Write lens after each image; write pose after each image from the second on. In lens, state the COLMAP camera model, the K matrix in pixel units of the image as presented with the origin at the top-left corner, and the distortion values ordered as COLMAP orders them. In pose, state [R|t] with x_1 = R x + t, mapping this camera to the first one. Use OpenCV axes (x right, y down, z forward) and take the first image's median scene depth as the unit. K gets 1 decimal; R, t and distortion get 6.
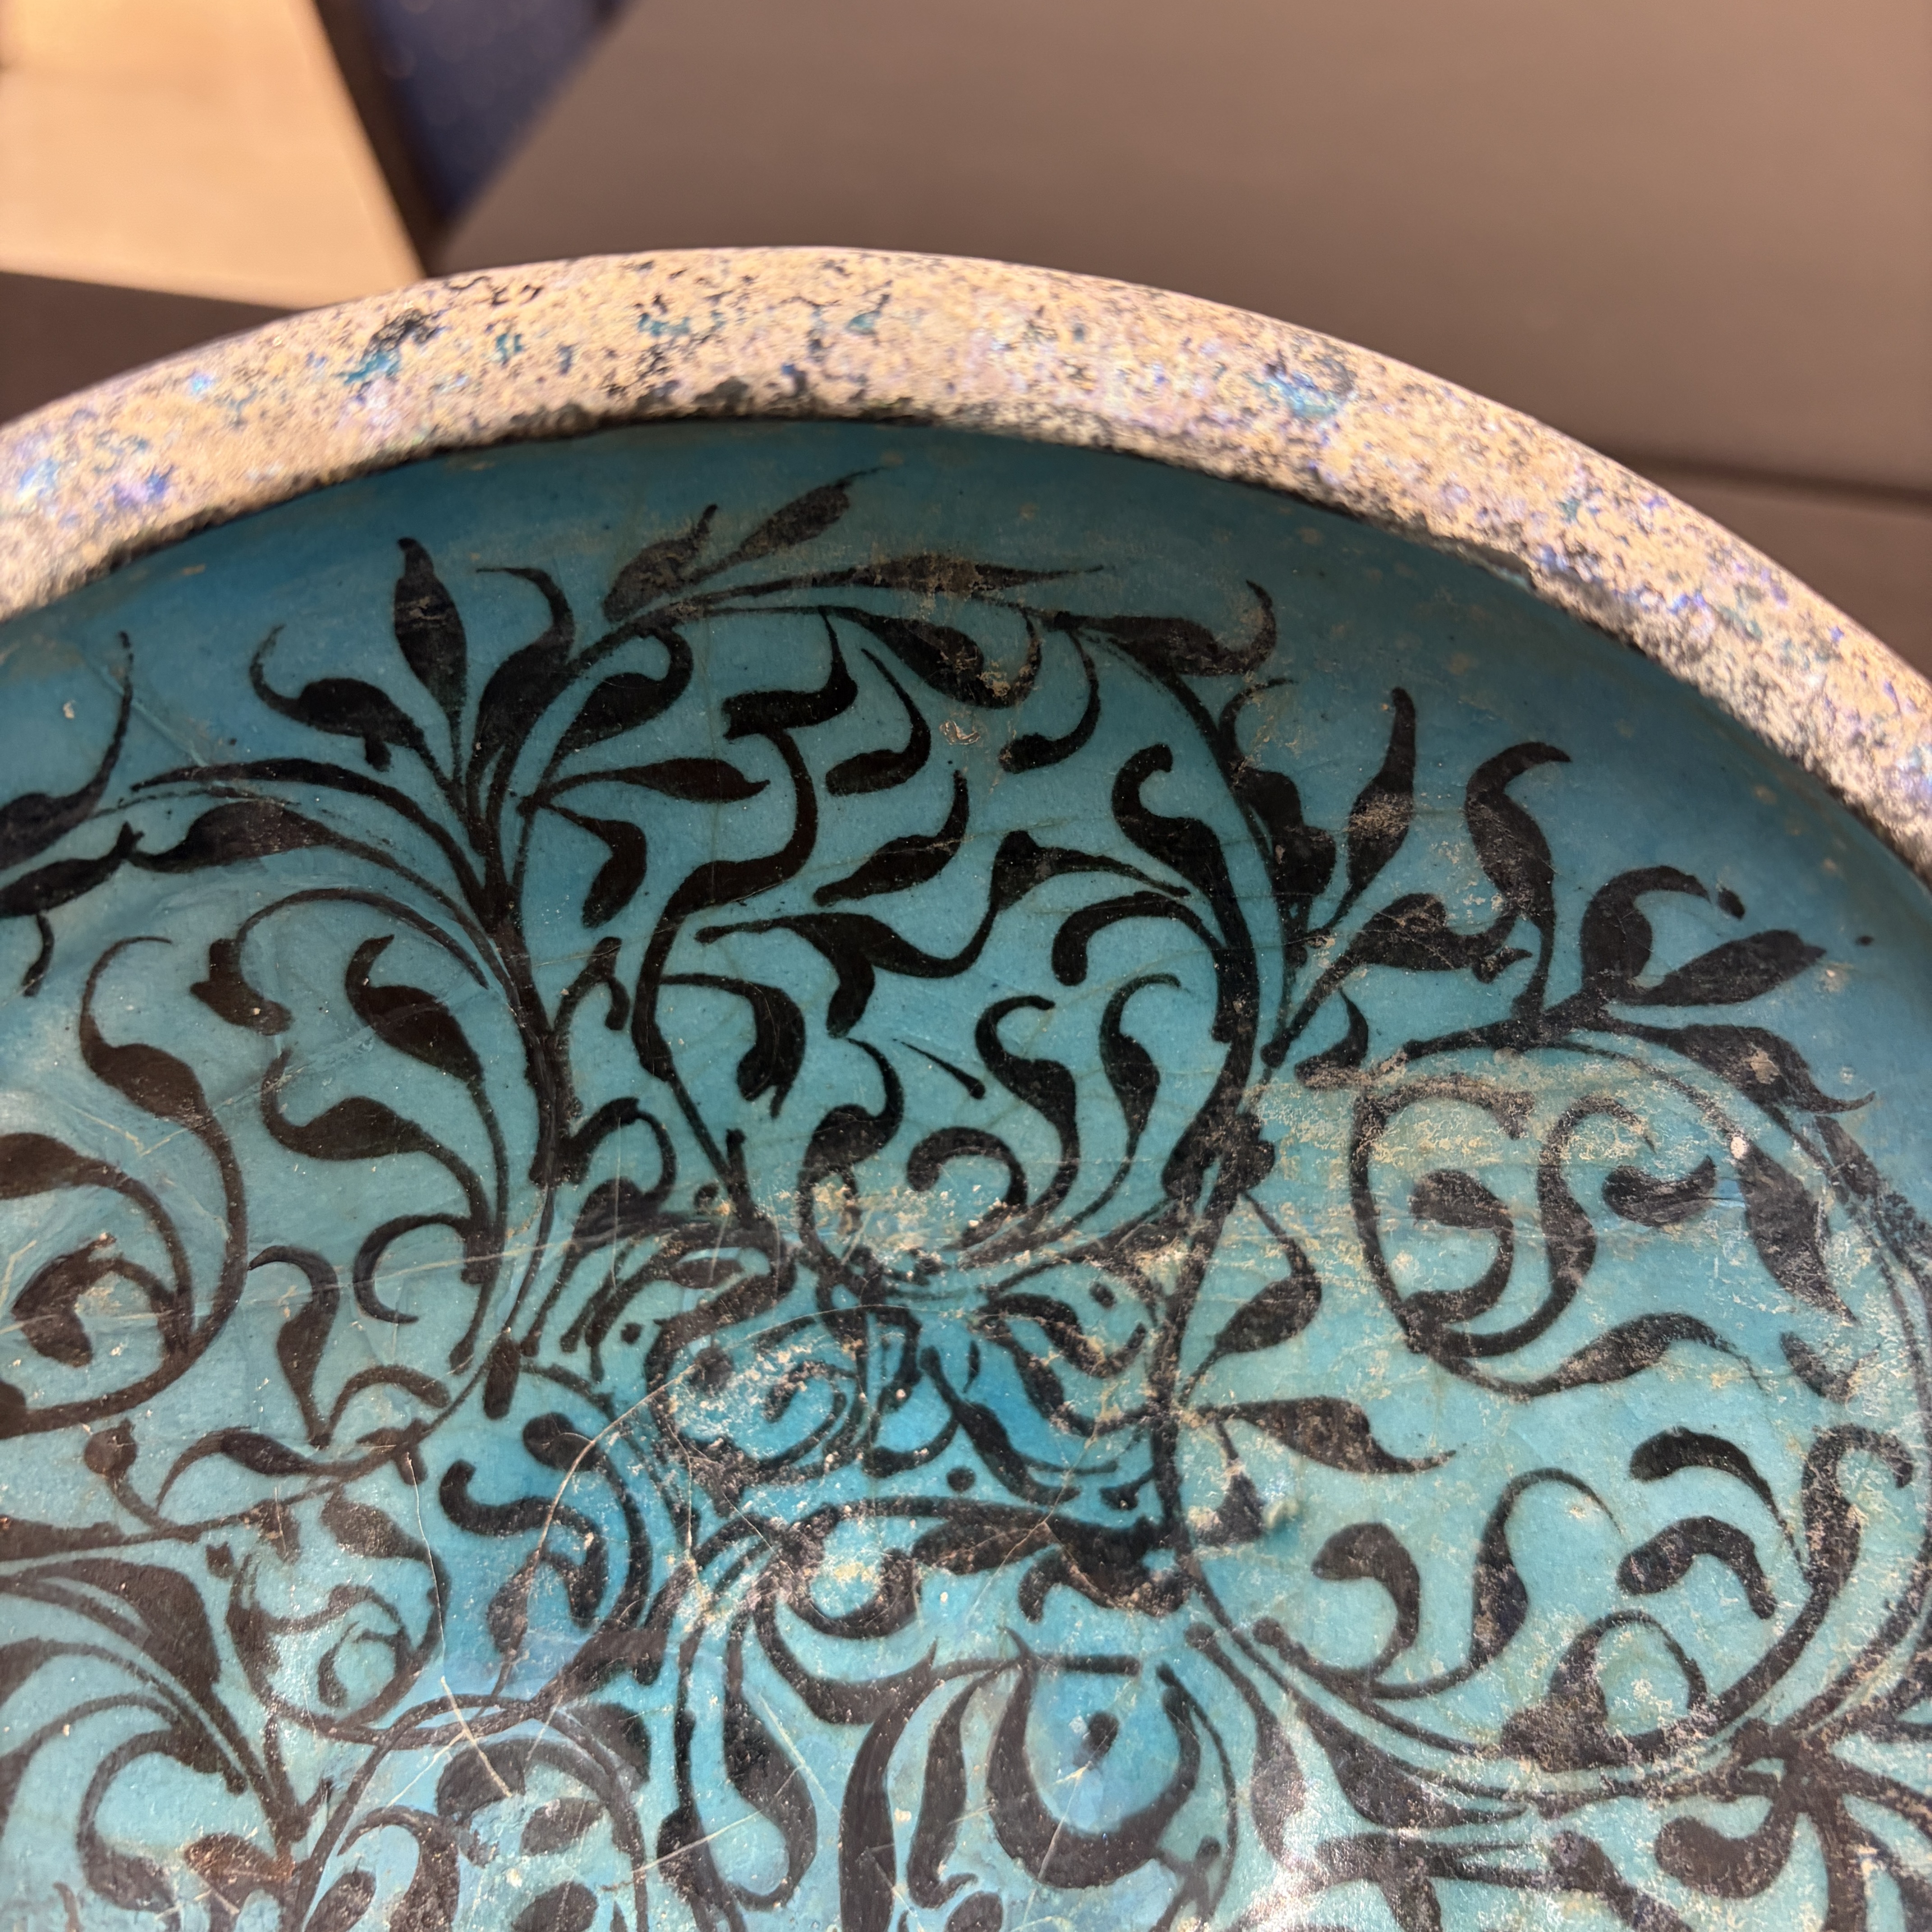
lens RADIAL K [[2106.0, 0, 976.8], [0, 2106.0, 964.5], [0, 0, 1]] dist [-0.000751, 0.000000]
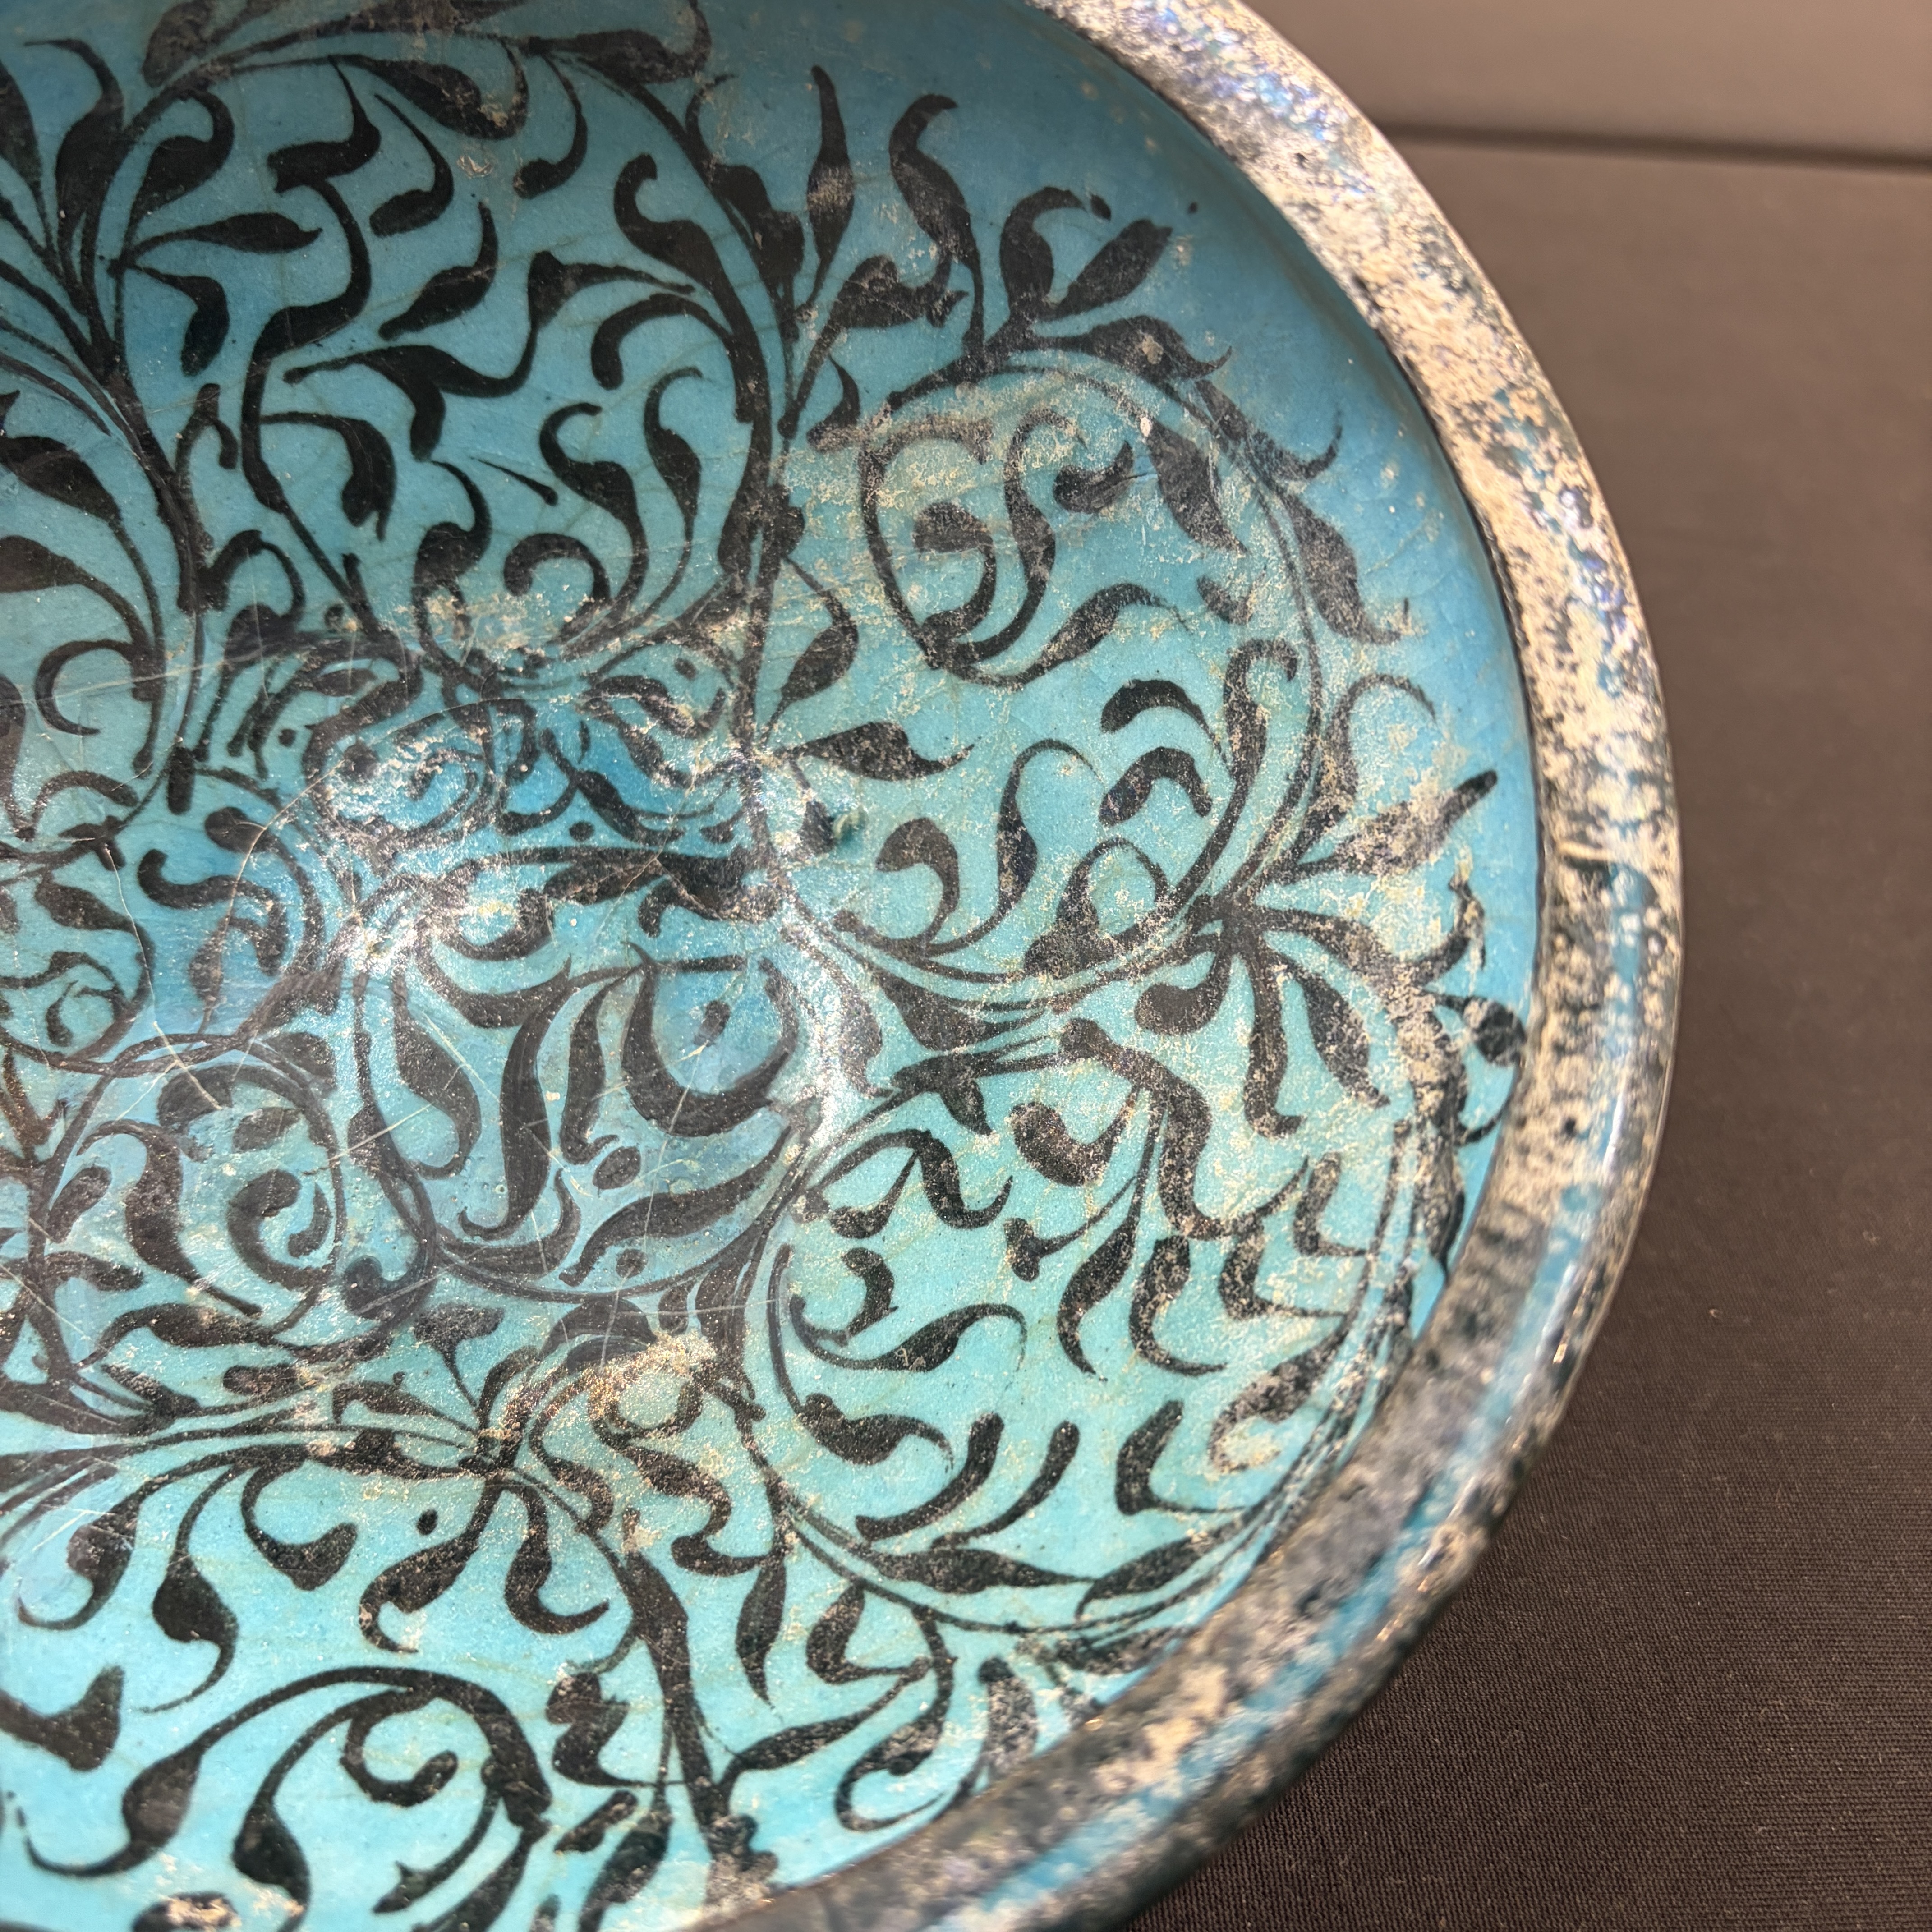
lens RADIAL K [[2106.0, 0, 975.0], [0, 2106.0, 988.2], [0, 0, 1]] dist [-0.000751, 0.000000]
pose [[0.993847, -0.110720, -0.003015, 0.219727], [0.110673, 0.991597, 0.066985, 0.293872], [-0.004427, -0.066907, 0.997749, -0.203188]]
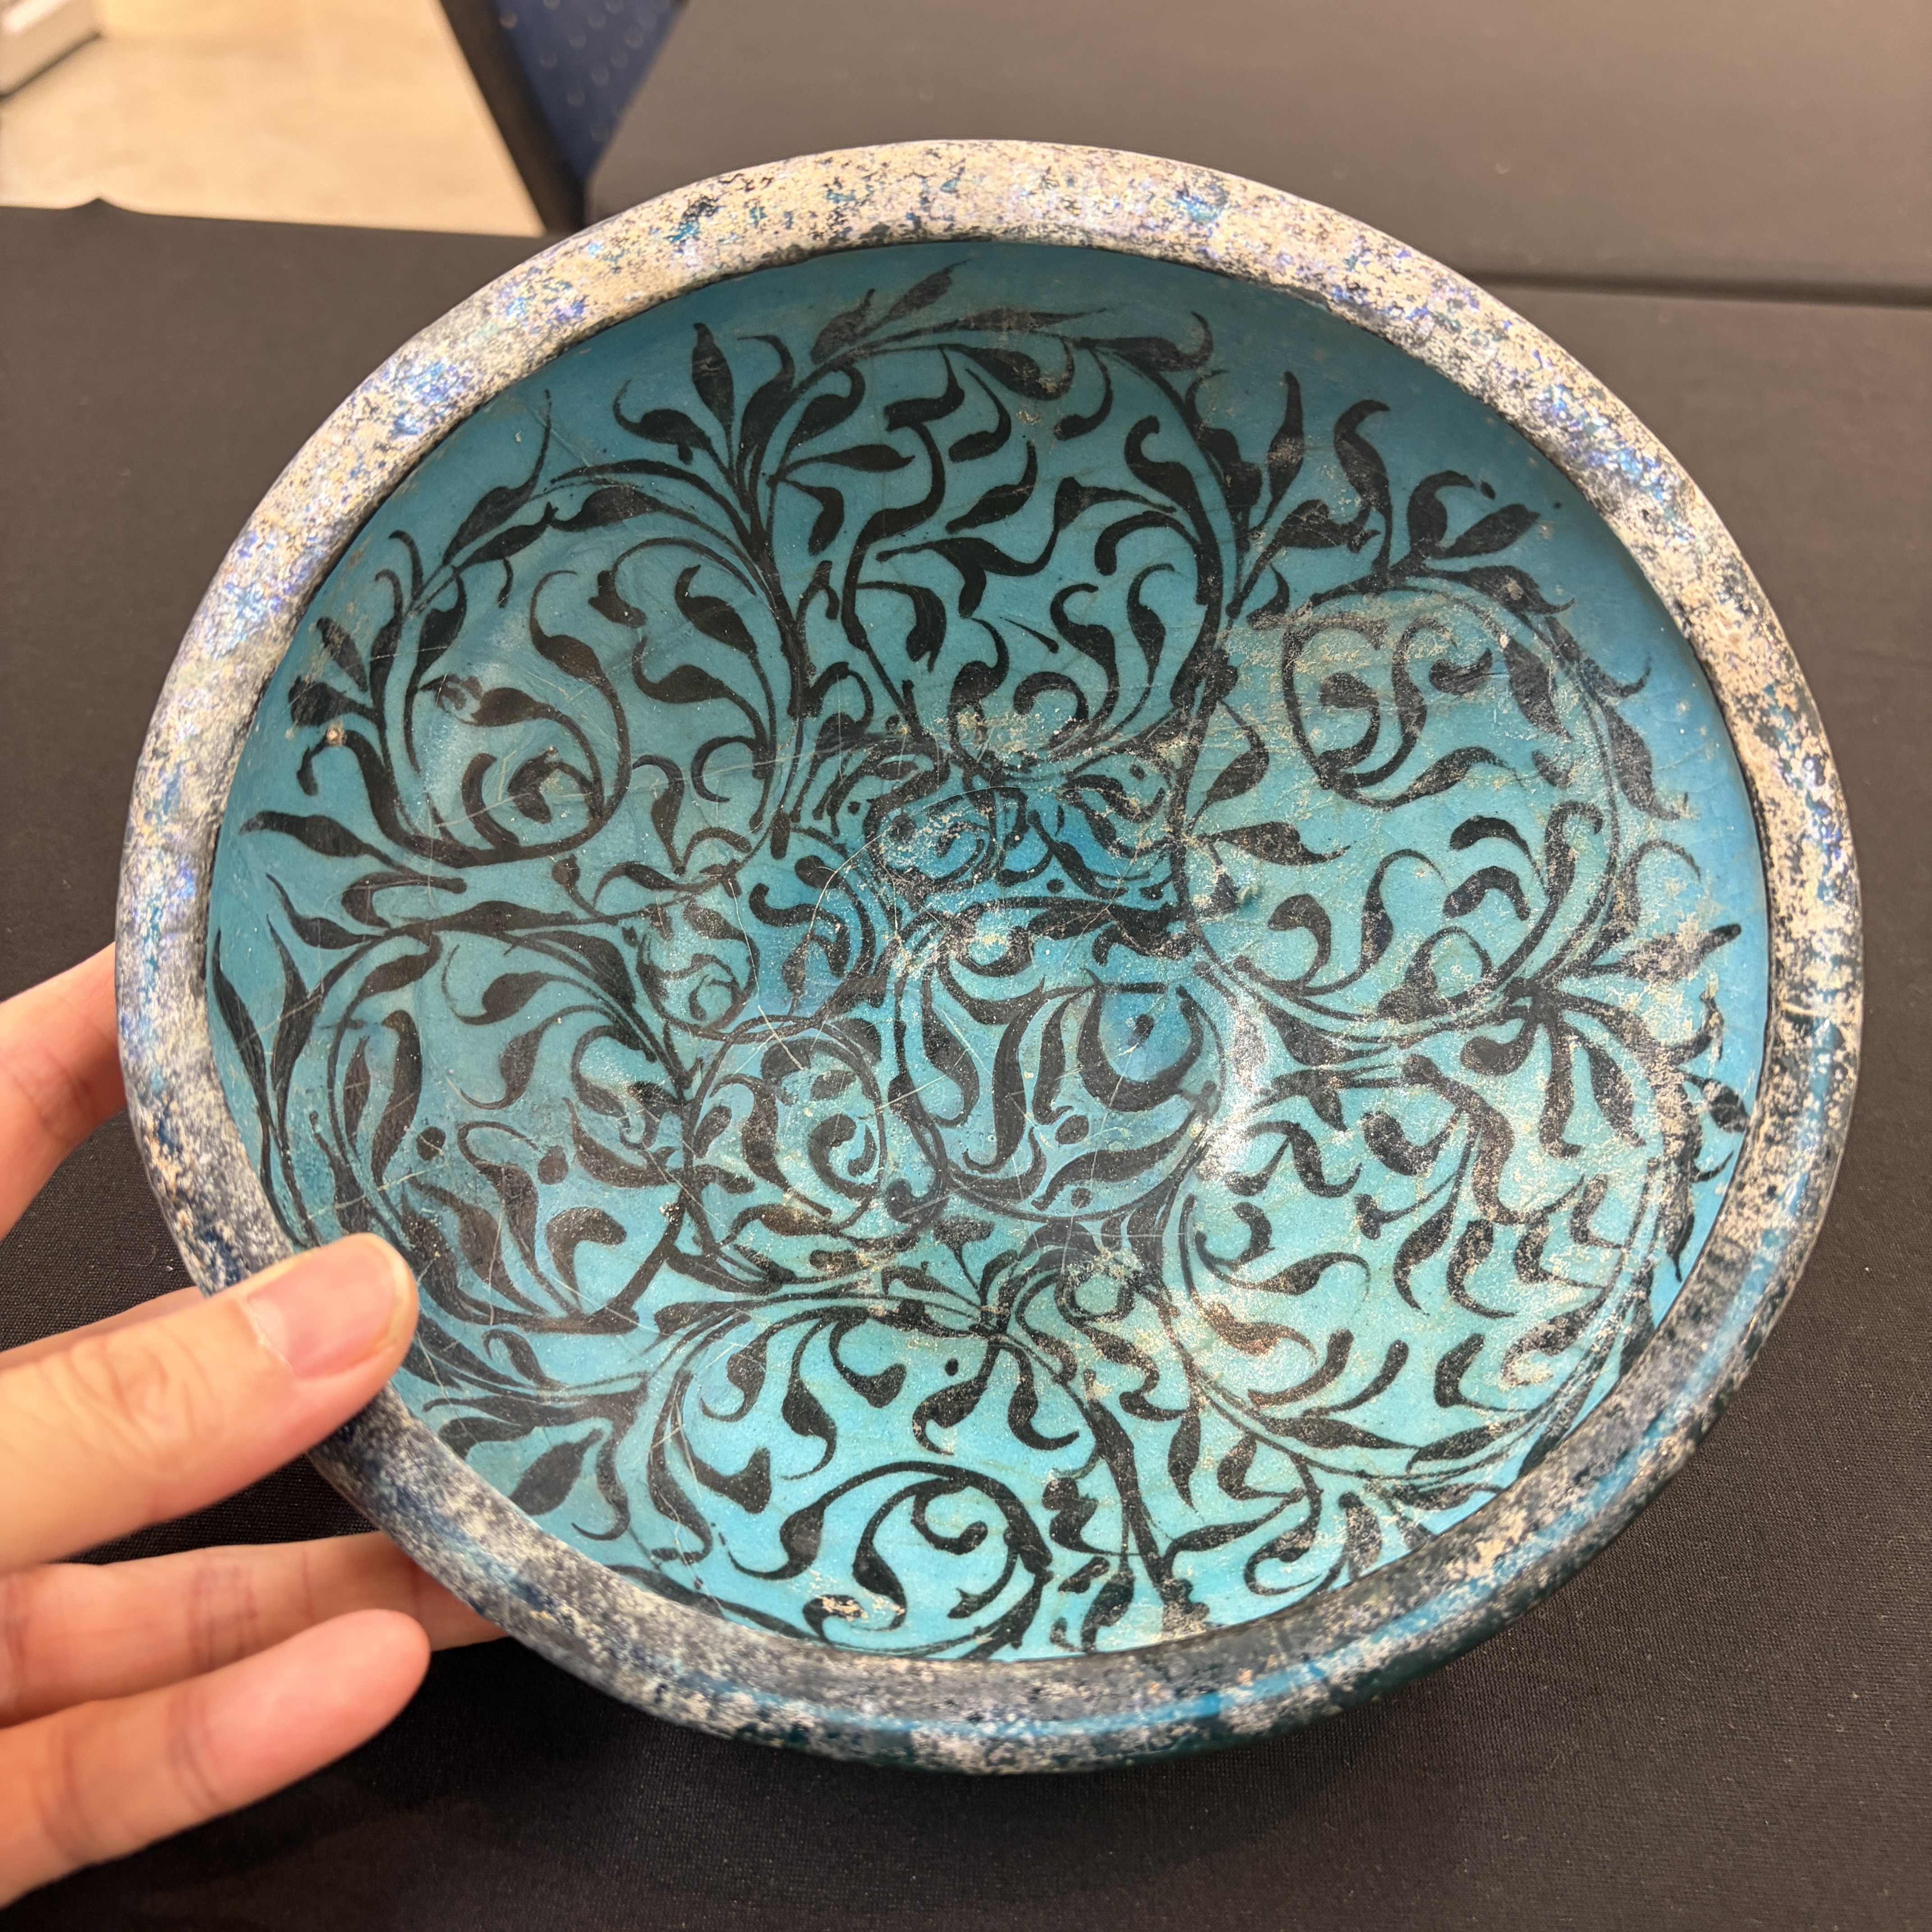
lens RADIAL K [[2106.0, 0, 961.7], [0, 2106.0, 1002.7], [0, 0, 1]] dist [-0.000751, 0.000000]
pose [[0.994647, -0.042624, -0.094128, 0.074310], [0.056144, 0.987688, 0.146012, 0.095990], [0.086746, -0.150515, 0.984795, -0.682208]]
